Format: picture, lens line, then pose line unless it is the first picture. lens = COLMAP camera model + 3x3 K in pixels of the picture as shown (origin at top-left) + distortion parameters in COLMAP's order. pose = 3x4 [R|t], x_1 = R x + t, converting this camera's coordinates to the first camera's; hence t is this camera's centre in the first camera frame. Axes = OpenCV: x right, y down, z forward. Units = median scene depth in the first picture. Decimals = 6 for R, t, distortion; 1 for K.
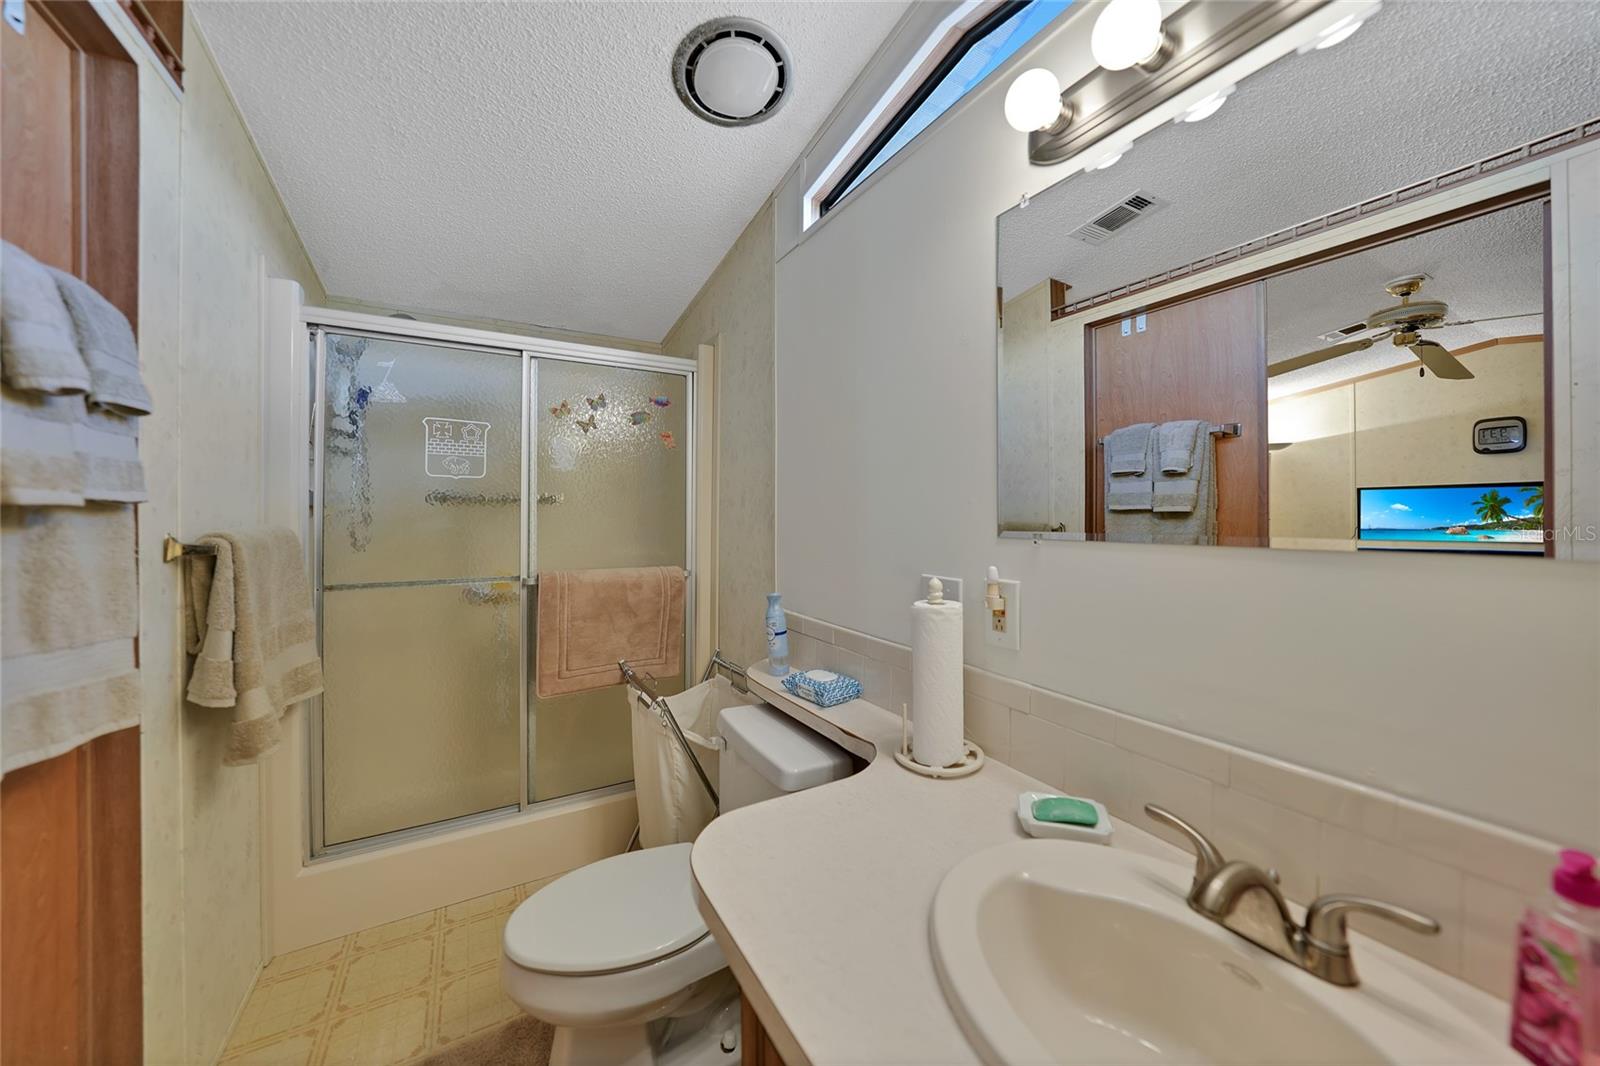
lens RADIAL K [[553.0, 0, 800.0], [0, 553.0, 533.0], [0, 0, 1]] dist [-0.020675, 0.000104]
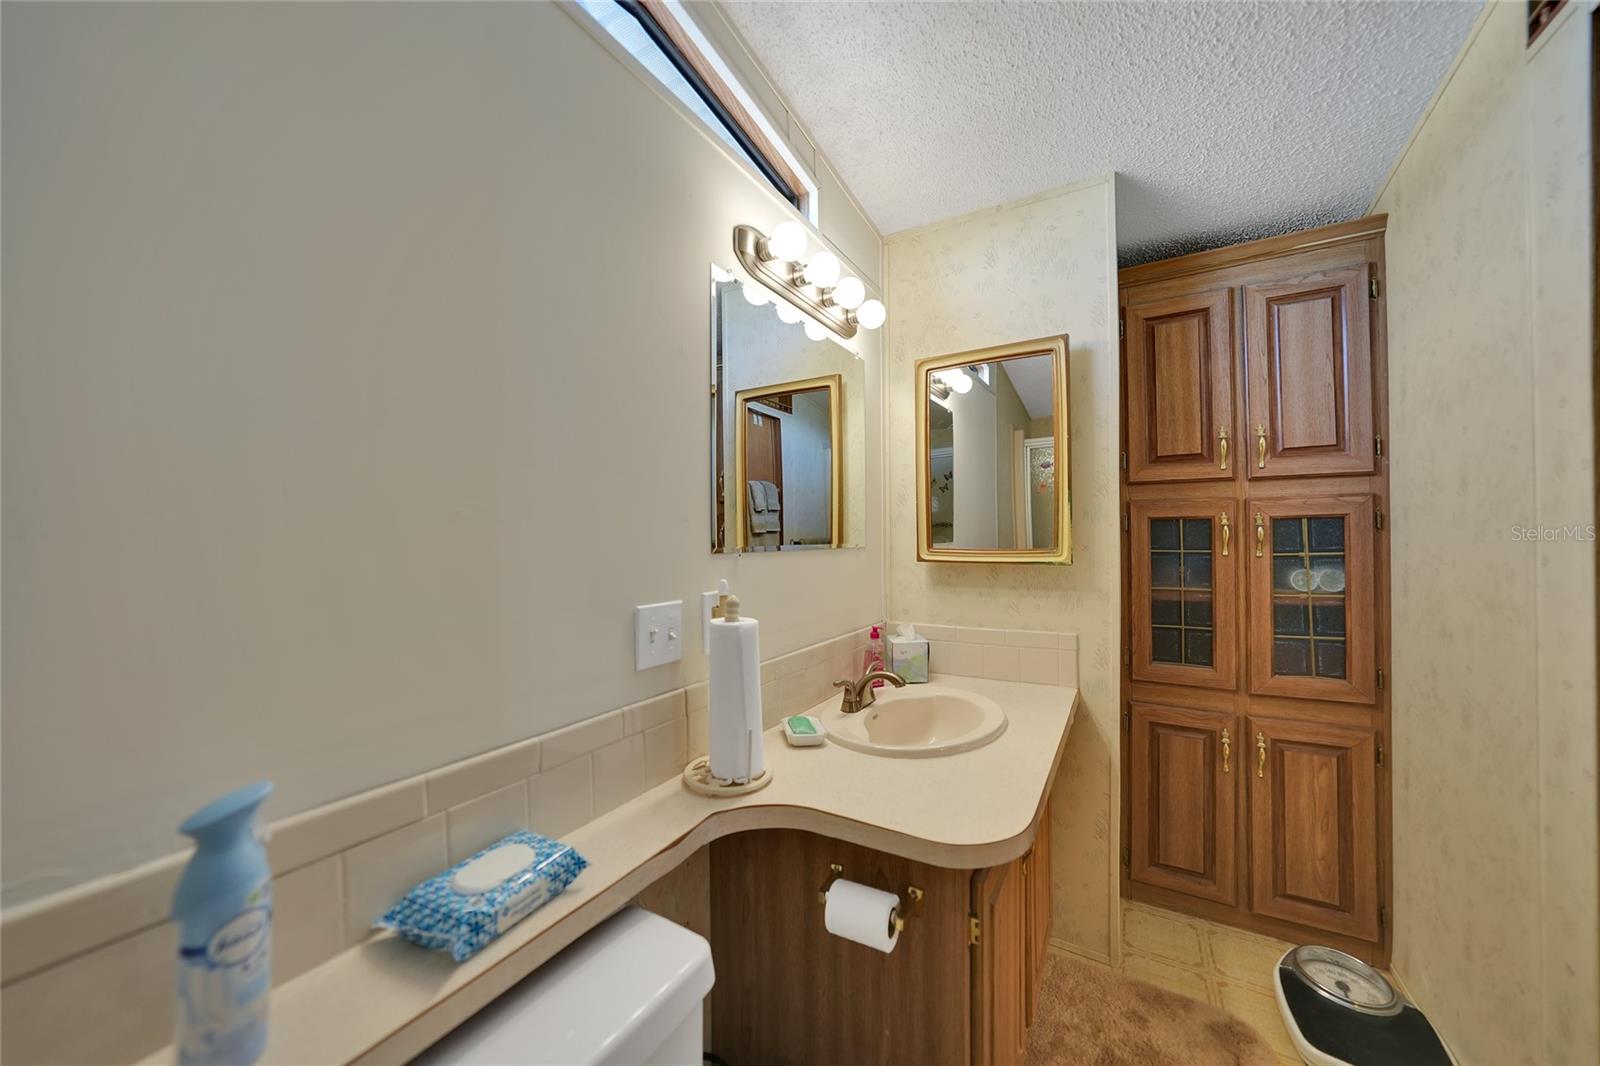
lens RADIAL K [[553.0, 0, 800.0], [0, 553.0, 533.0], [0, 0, 1]] dist [-0.020675, 0.000104]
pose [[-0.505253, 0.009166, 0.862923, -0.886812], [0.033276, 0.999407, 0.008868, -0.049205], [-0.862330, 0.033195, -0.505258, 1.740848]]
